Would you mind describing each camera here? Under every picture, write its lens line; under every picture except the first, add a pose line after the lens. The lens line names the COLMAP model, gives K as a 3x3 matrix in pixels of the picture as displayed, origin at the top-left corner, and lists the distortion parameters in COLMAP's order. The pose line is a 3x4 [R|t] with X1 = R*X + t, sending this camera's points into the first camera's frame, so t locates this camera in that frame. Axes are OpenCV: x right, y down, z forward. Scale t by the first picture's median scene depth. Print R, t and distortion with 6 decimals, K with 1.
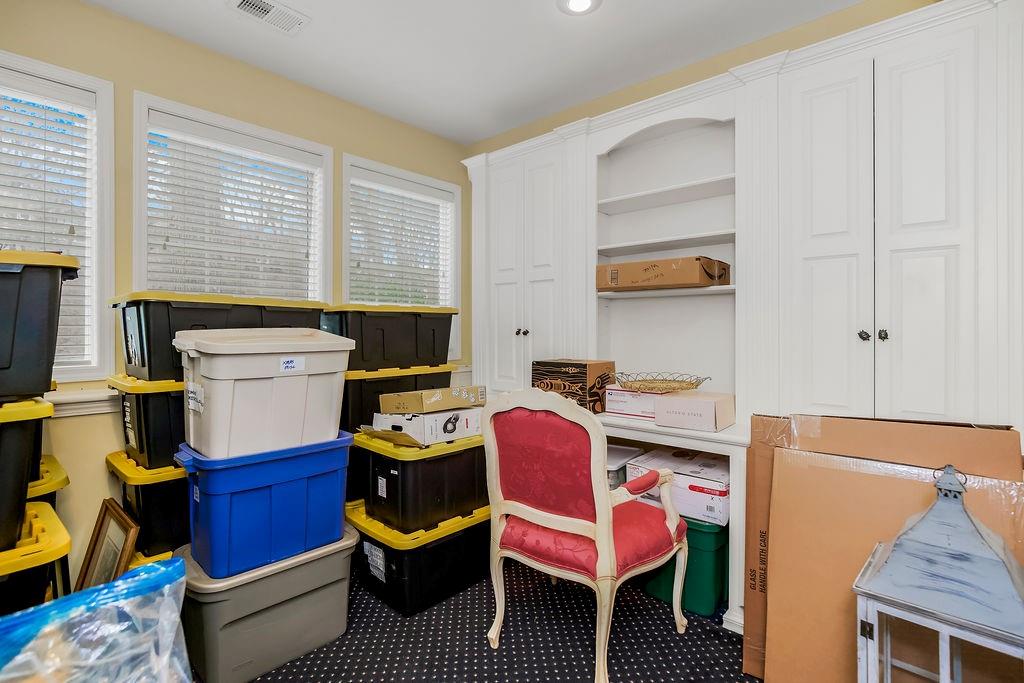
lens RADIAL K [[494.7, 0, 511.6], [0, 494.7, 333.8], [0, 0, 1]] dist [-0.012758, 0.000003]
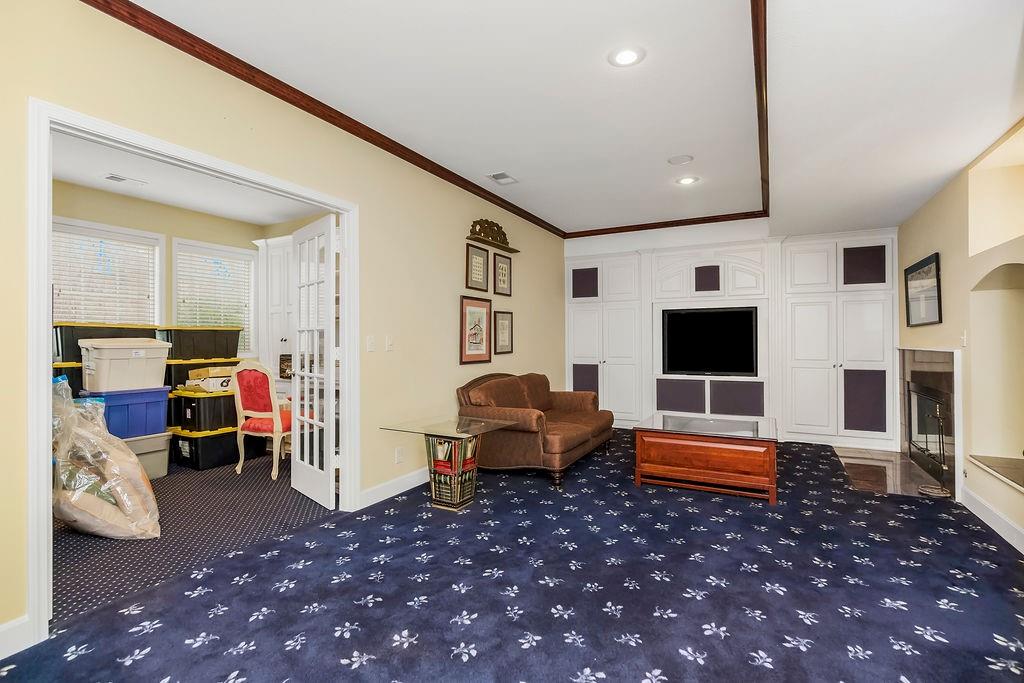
lens RADIAL K [[474.9, 0, 514.3], [0, 474.9, 344.7], [0, 0, 1]] dist [-0.004964, -0.000441]
pose [[0.968805, -0.006441, 0.247741, 0.595809], [0.006072, 0.999979, 0.002256, 0.022177], [-0.247750, -0.000681, 0.968824, -1.324978]]
